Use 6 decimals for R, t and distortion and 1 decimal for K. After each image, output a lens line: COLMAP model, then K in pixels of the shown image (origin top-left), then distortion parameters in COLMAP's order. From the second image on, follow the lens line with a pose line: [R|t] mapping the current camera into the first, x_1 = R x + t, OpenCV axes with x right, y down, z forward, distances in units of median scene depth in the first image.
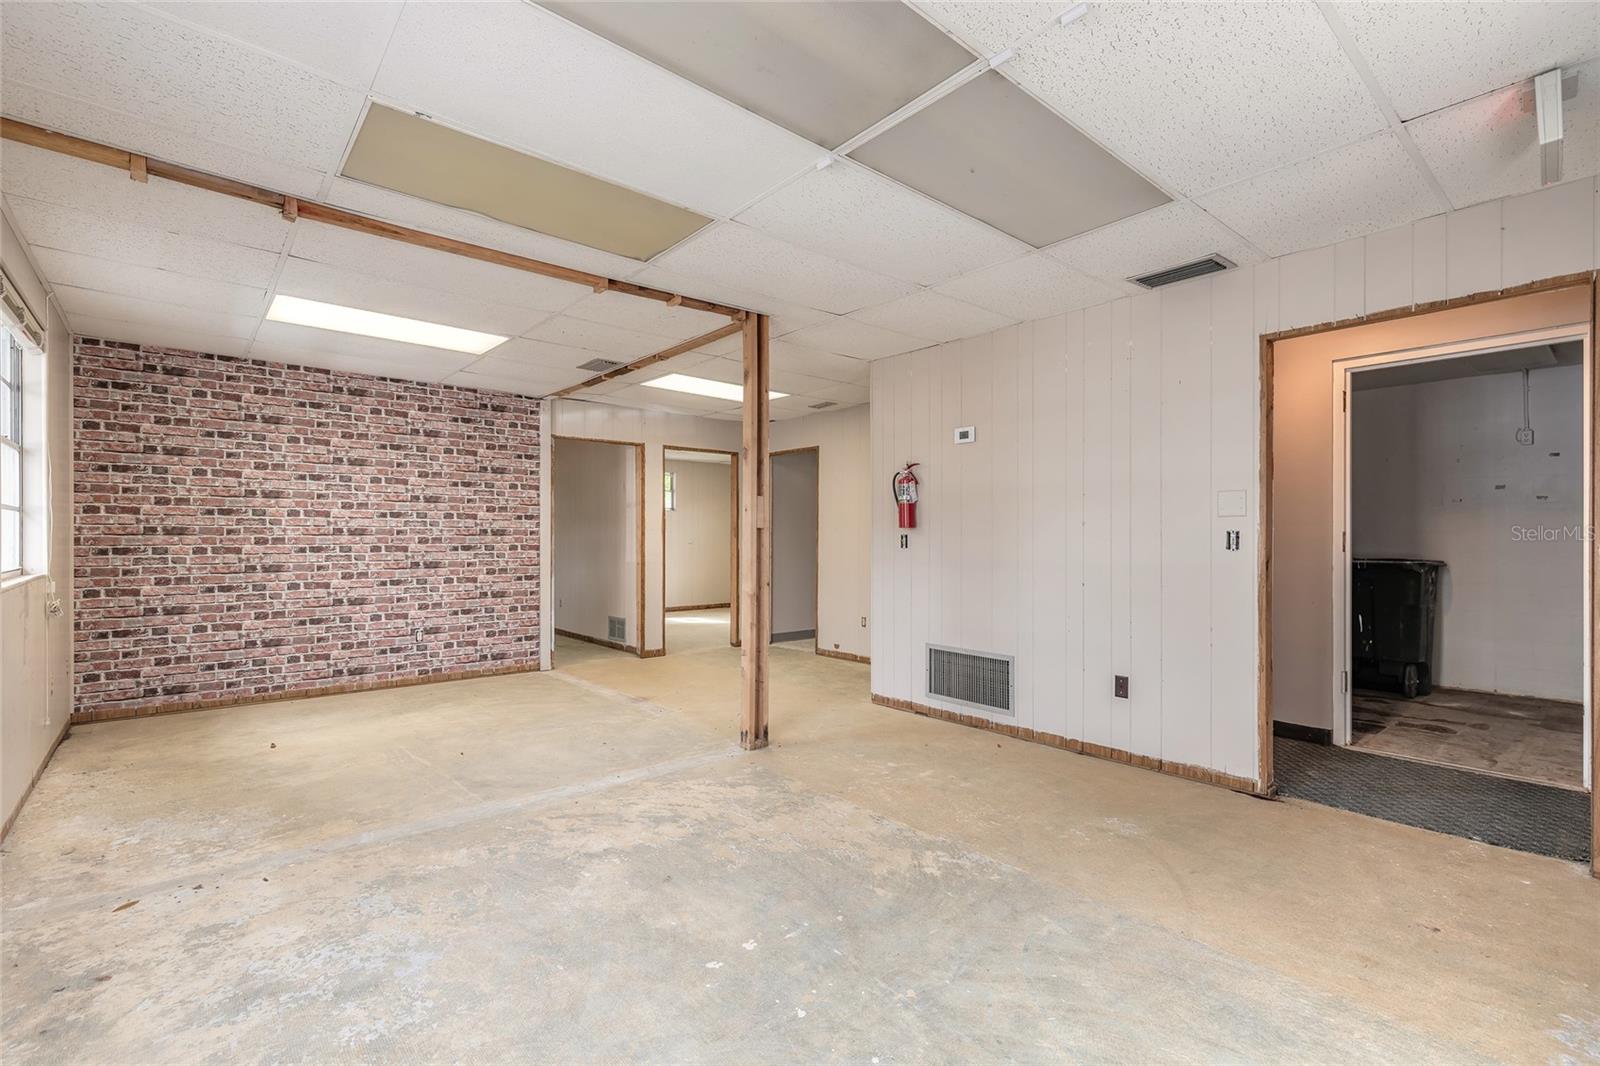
lens RADIAL K [[723.4, 0, 796.1], [0, 723.4, 528.7], [0, 0, 1]] dist [0.000386, 0.000427]
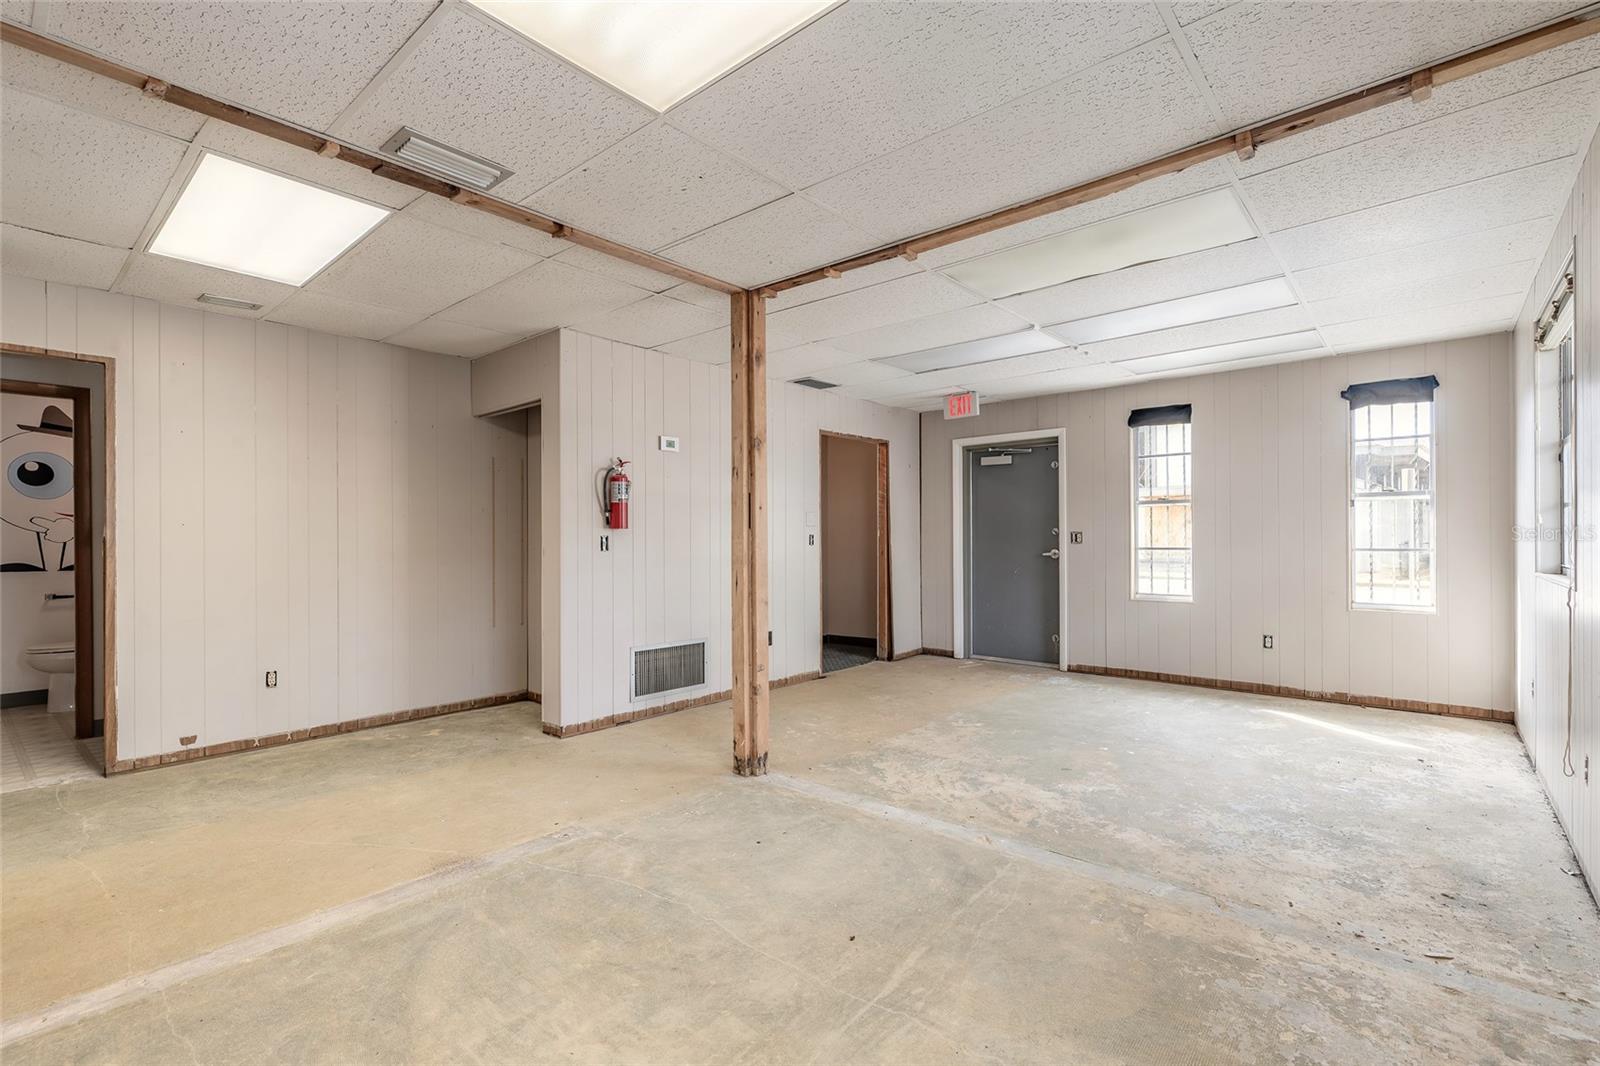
lens RADIAL K [[723.4, 0, 793.2], [0, 723.4, 542.0], [0, 0, 1]] dist [0.000386, 0.000427]
pose [[-0.141637, -0.006531, 0.989897, -1.192009], [-0.007293, 0.999958, 0.005554, 0.012623], [-0.989892, -0.006432, -0.141678, 1.349816]]
